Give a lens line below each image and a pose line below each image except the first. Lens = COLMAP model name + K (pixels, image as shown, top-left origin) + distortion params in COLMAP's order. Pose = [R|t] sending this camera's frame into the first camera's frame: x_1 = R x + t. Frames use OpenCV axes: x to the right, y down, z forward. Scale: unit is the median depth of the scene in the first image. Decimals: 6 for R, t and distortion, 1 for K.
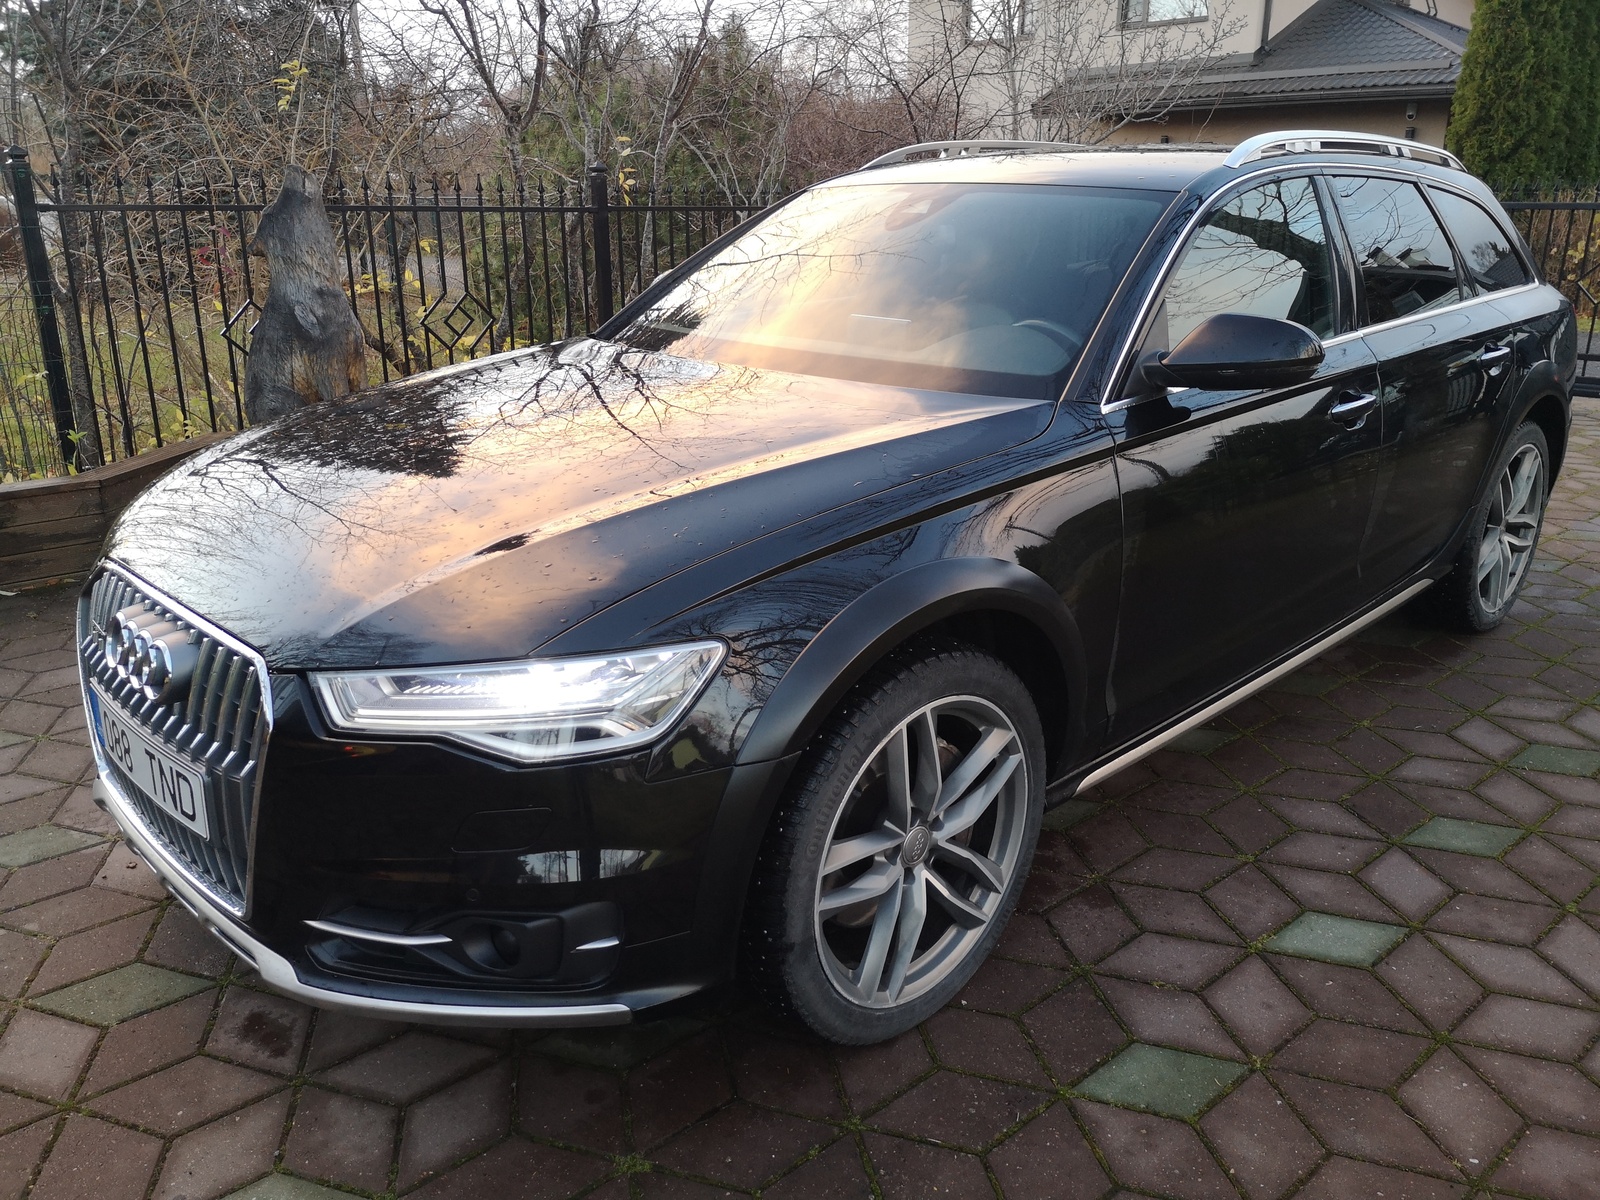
lens RADIAL K [[1261.1, 0, 797.1], [0, 1261.1, 595.6], [0, 0, 1]] dist [0.041264, -0.045577]
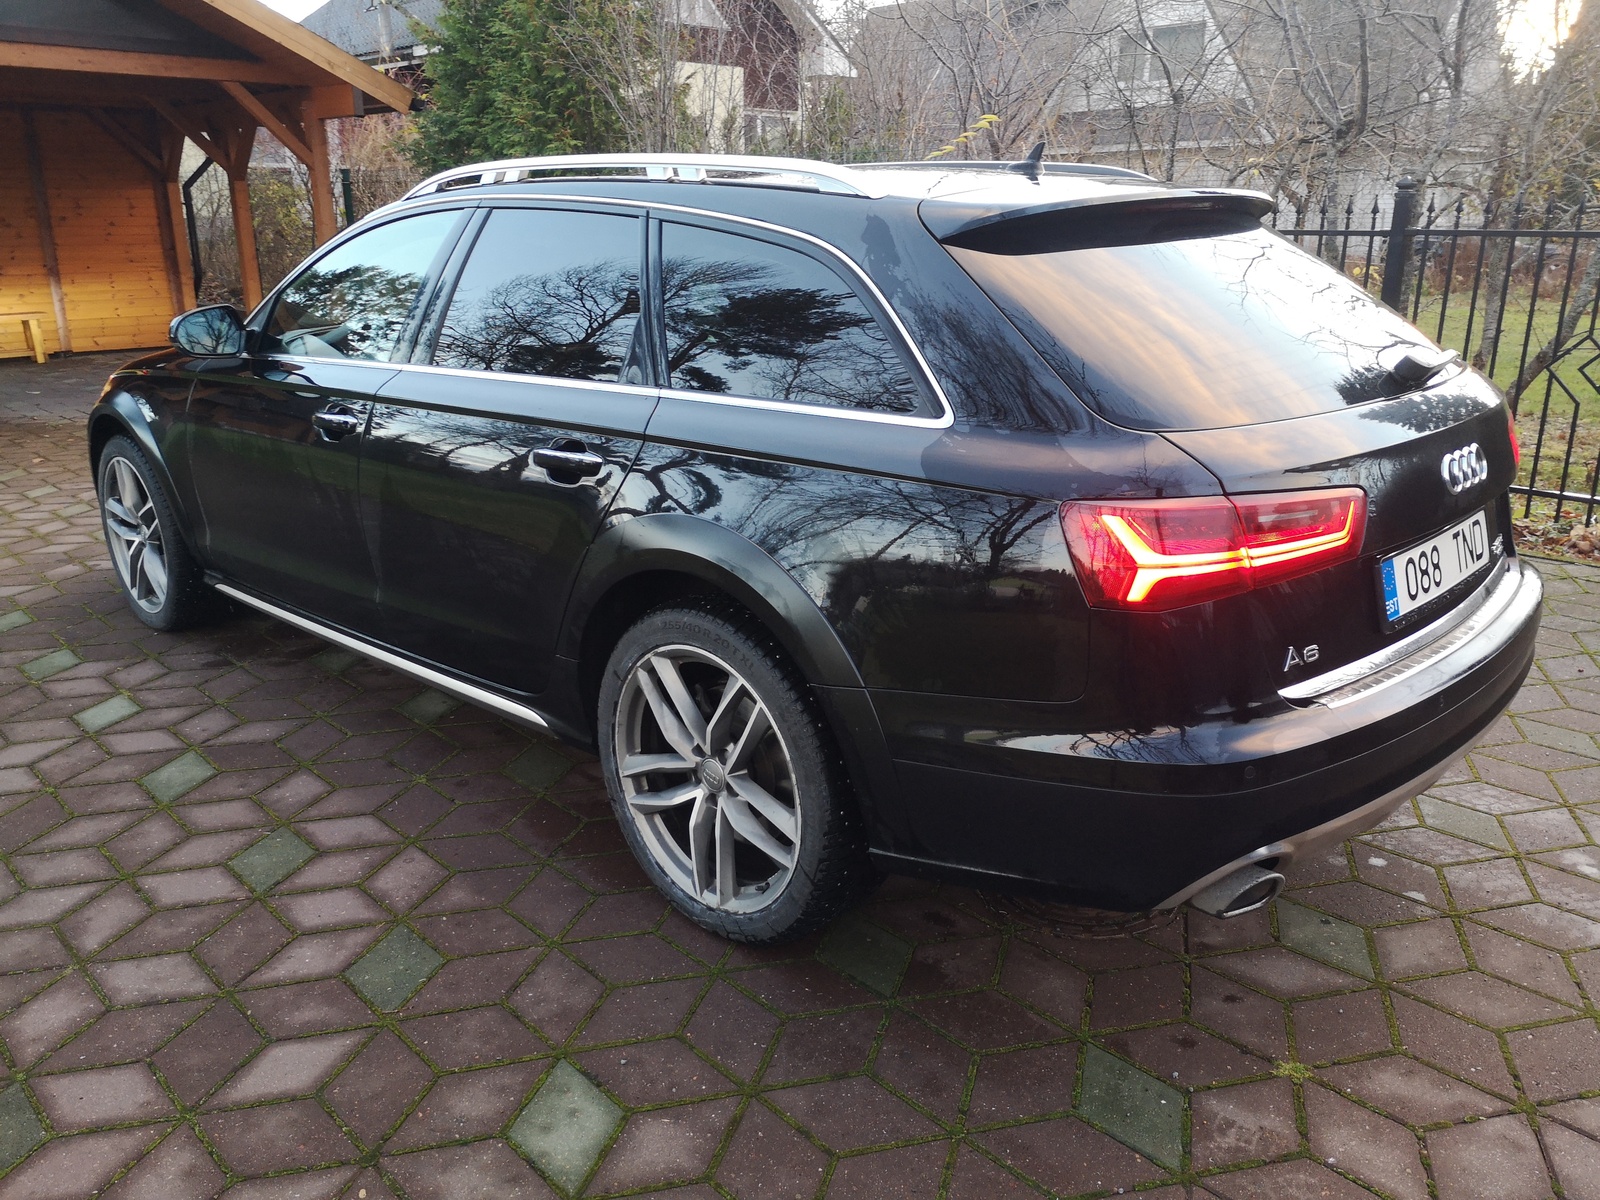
lens RADIAL K [[1261.1, 0, 795.9], [0, 1261.1, 604.7], [0, 0, 1]] dist [0.041264, -0.045577]
pose [[0.018244, 0.292463, -0.956103, 1.470344], [-0.298314, 0.914299, 0.273983, -0.405346], [0.954293, 0.280220, 0.103926, 1.261119]]
